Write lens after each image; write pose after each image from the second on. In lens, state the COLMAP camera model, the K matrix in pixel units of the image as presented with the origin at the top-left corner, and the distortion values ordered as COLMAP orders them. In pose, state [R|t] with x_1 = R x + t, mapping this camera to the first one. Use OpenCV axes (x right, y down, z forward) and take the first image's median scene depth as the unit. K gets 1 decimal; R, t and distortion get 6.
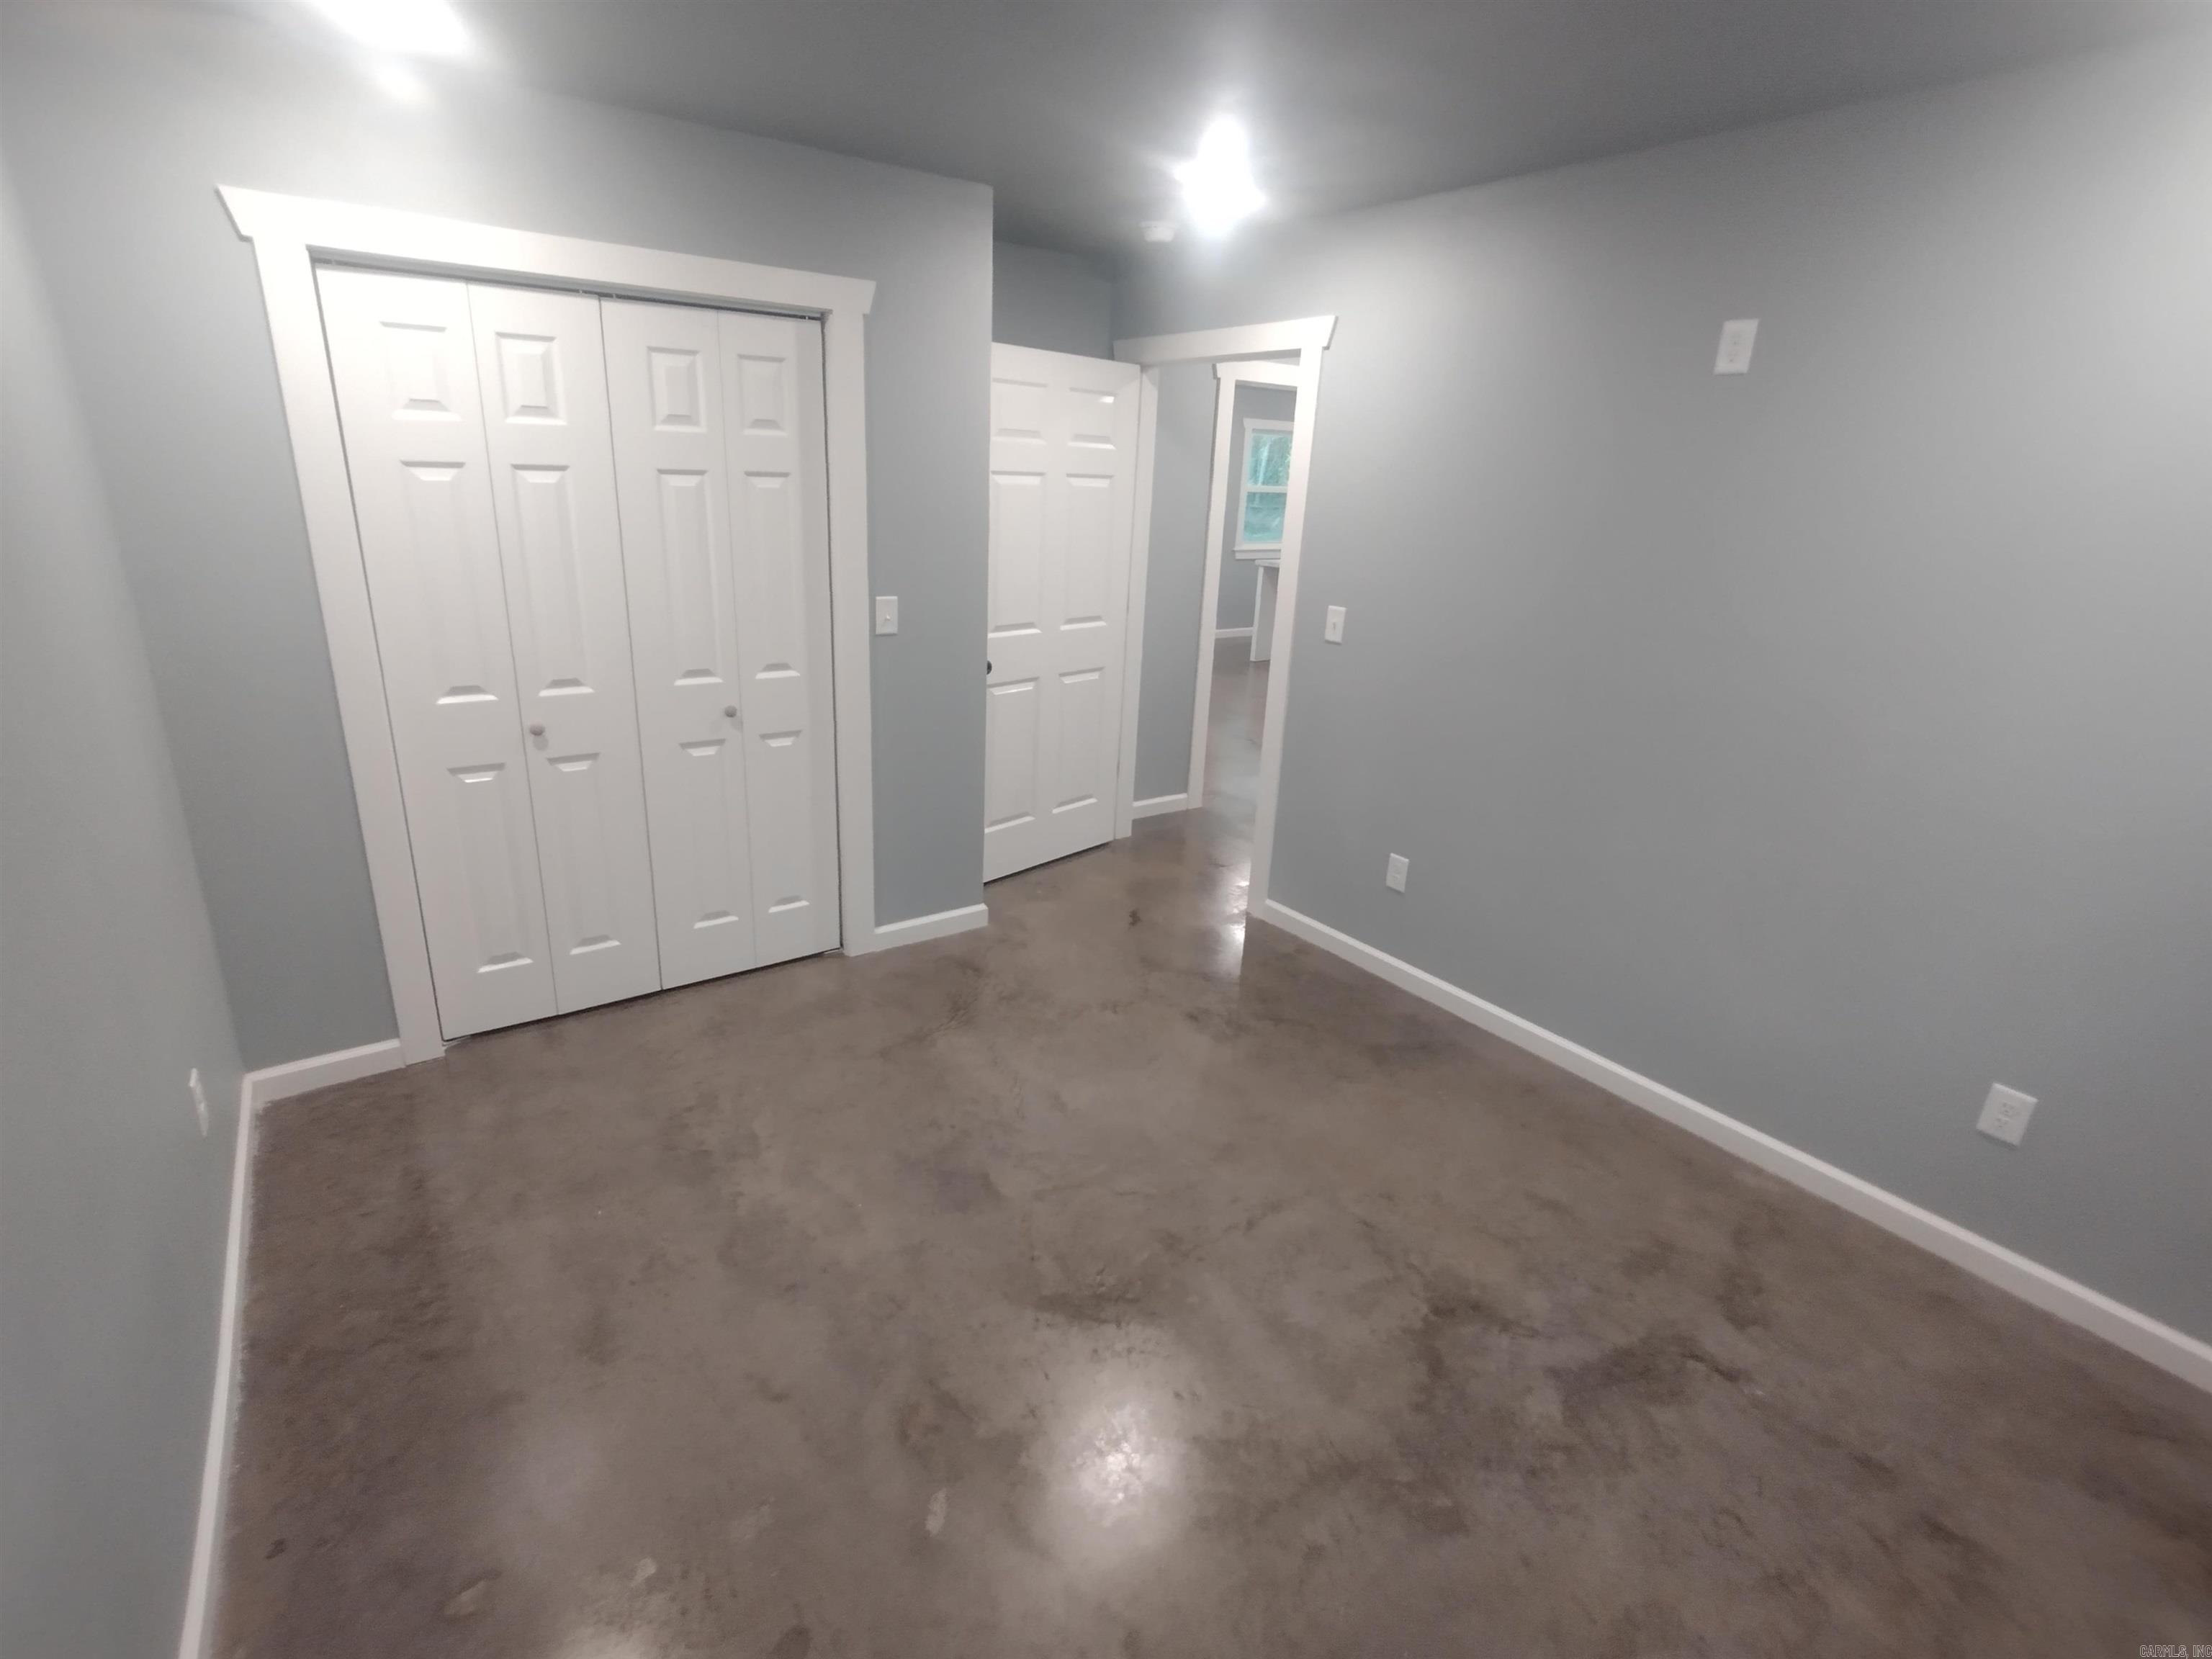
lens RADIAL K [[1003.9, 0, 1088.9], [0, 1003.9, 795.5], [0, 0, 1]] dist [-0.004605, 0.001287]
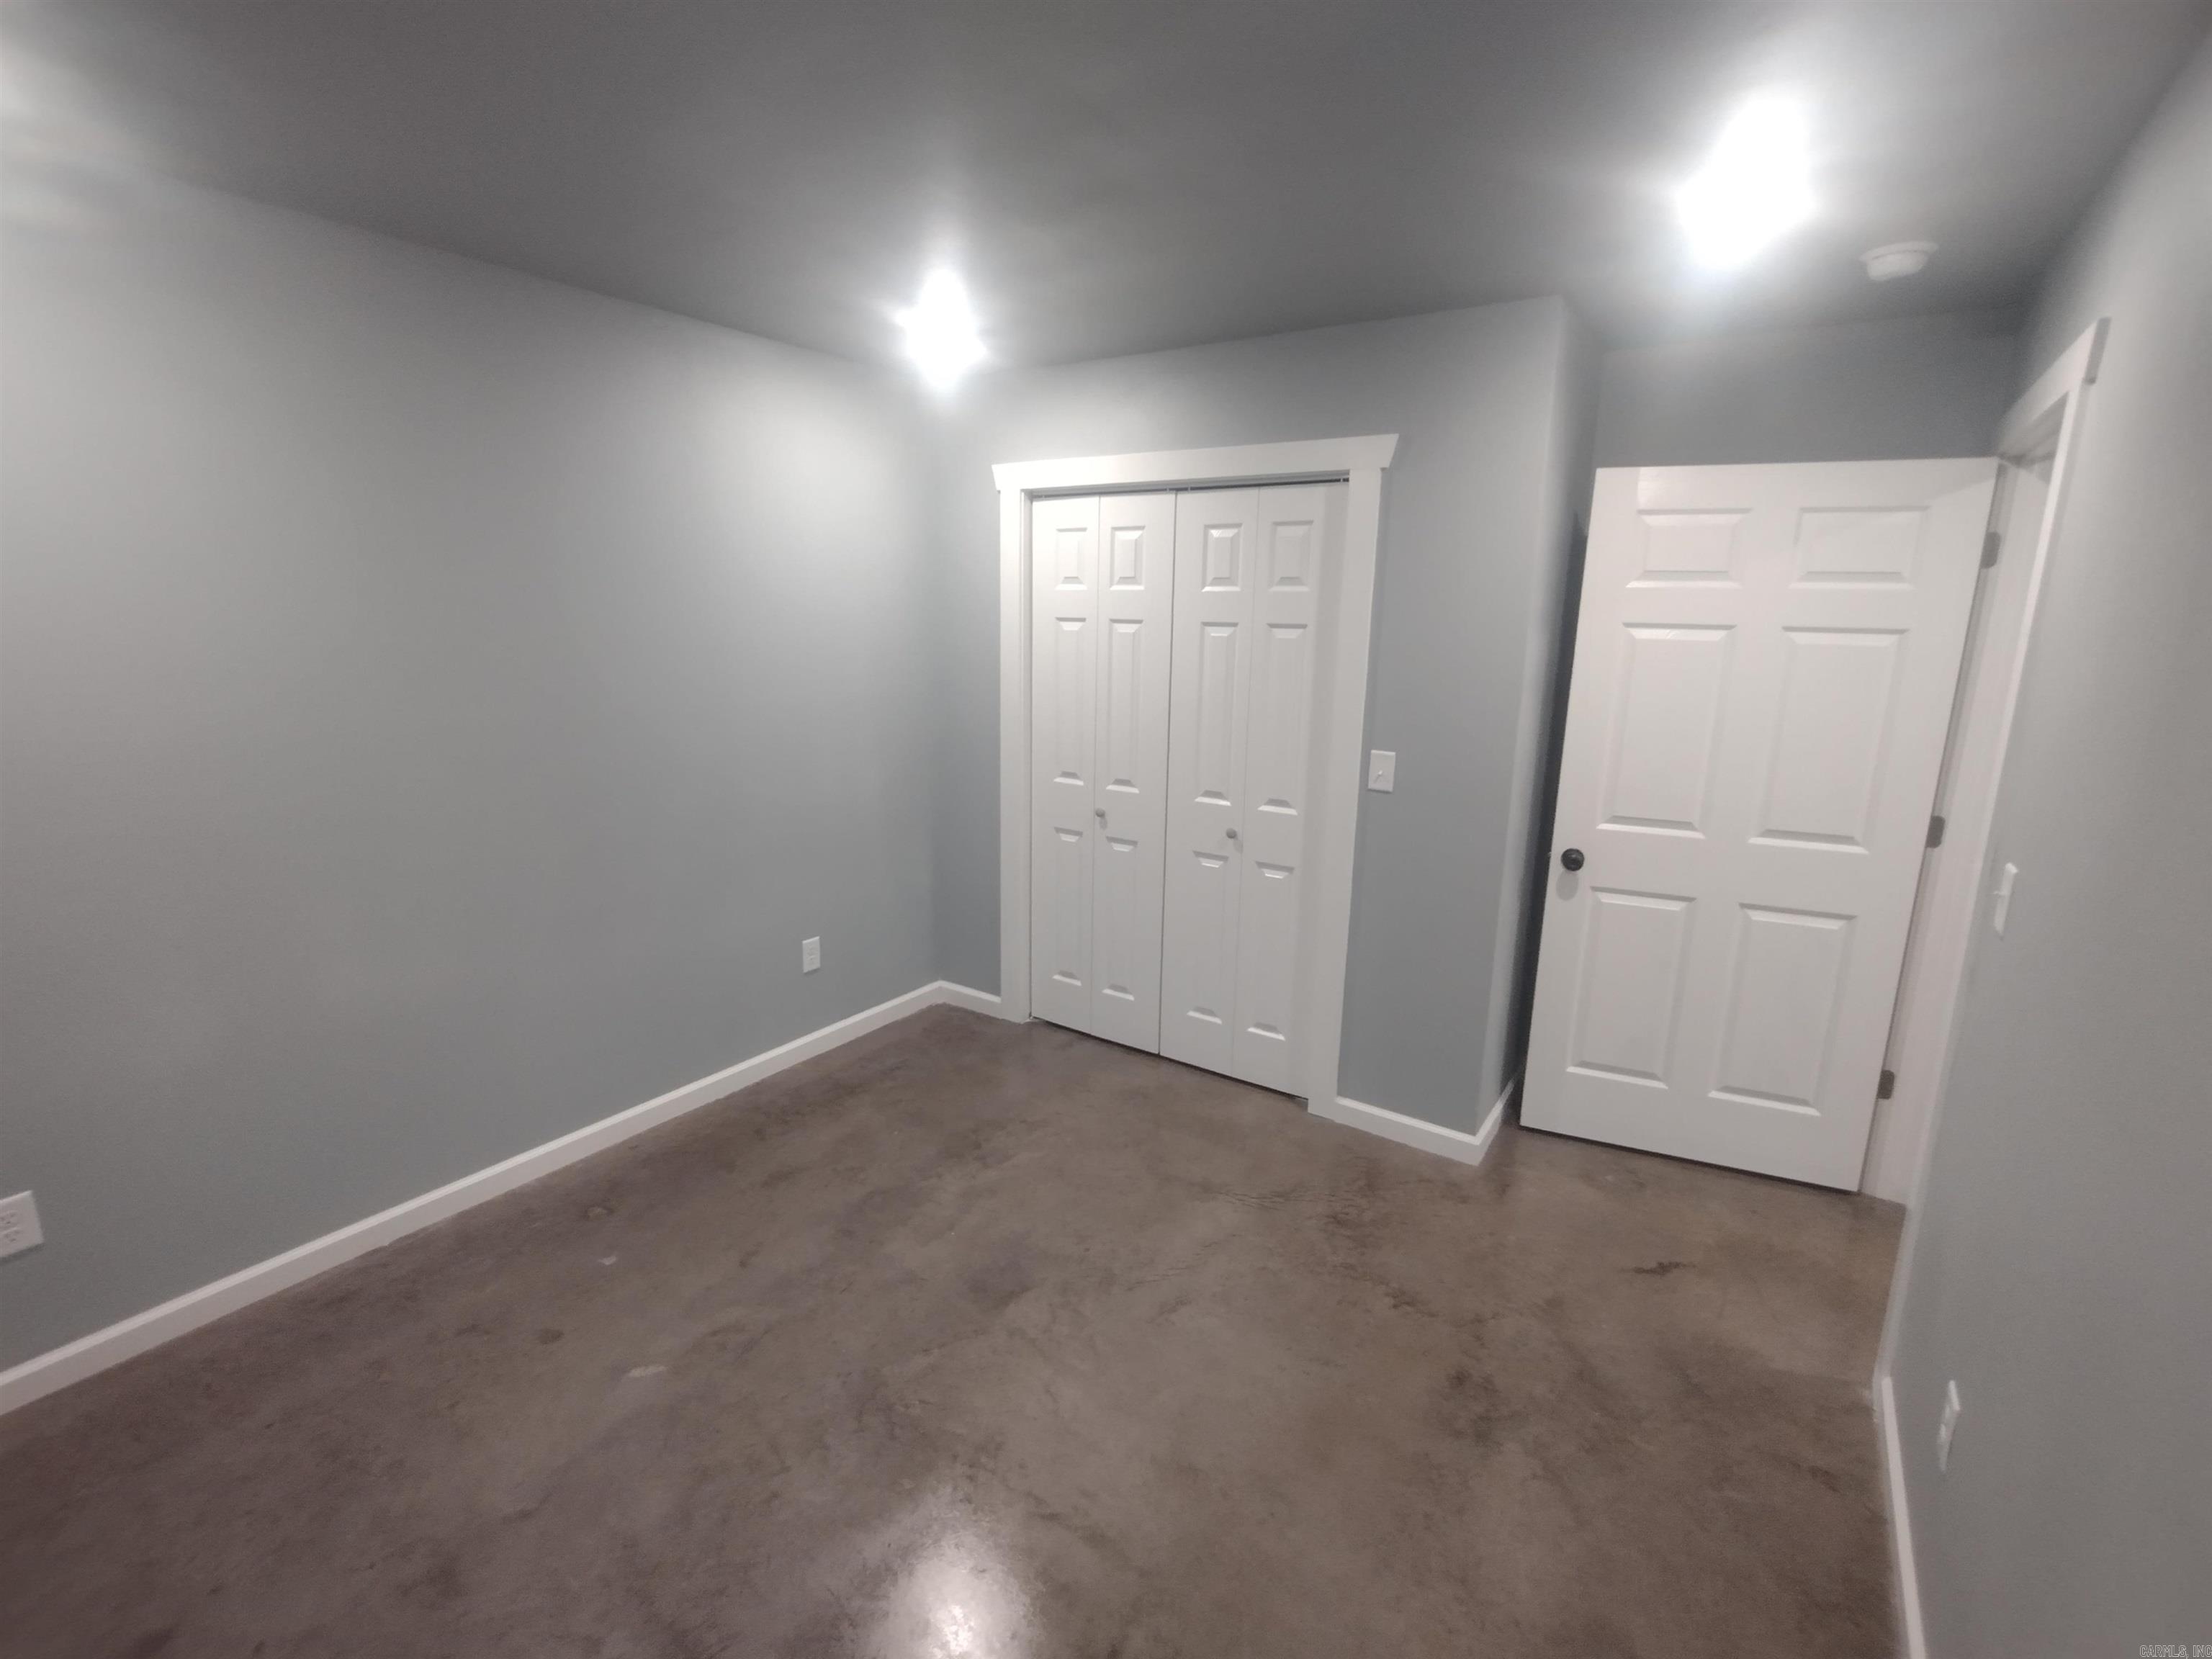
lens RADIAL K [[1003.9, 0, 1106.2], [0, 1003.9, 816.9], [0, 0, 1]] dist [-0.004605, 0.001287]
pose [[0.369534, 0.159639, -0.915402, 0.652333], [-0.292174, 0.955128, 0.048620, -0.123754], [0.882088, 0.249490, 0.399595, 0.464360]]
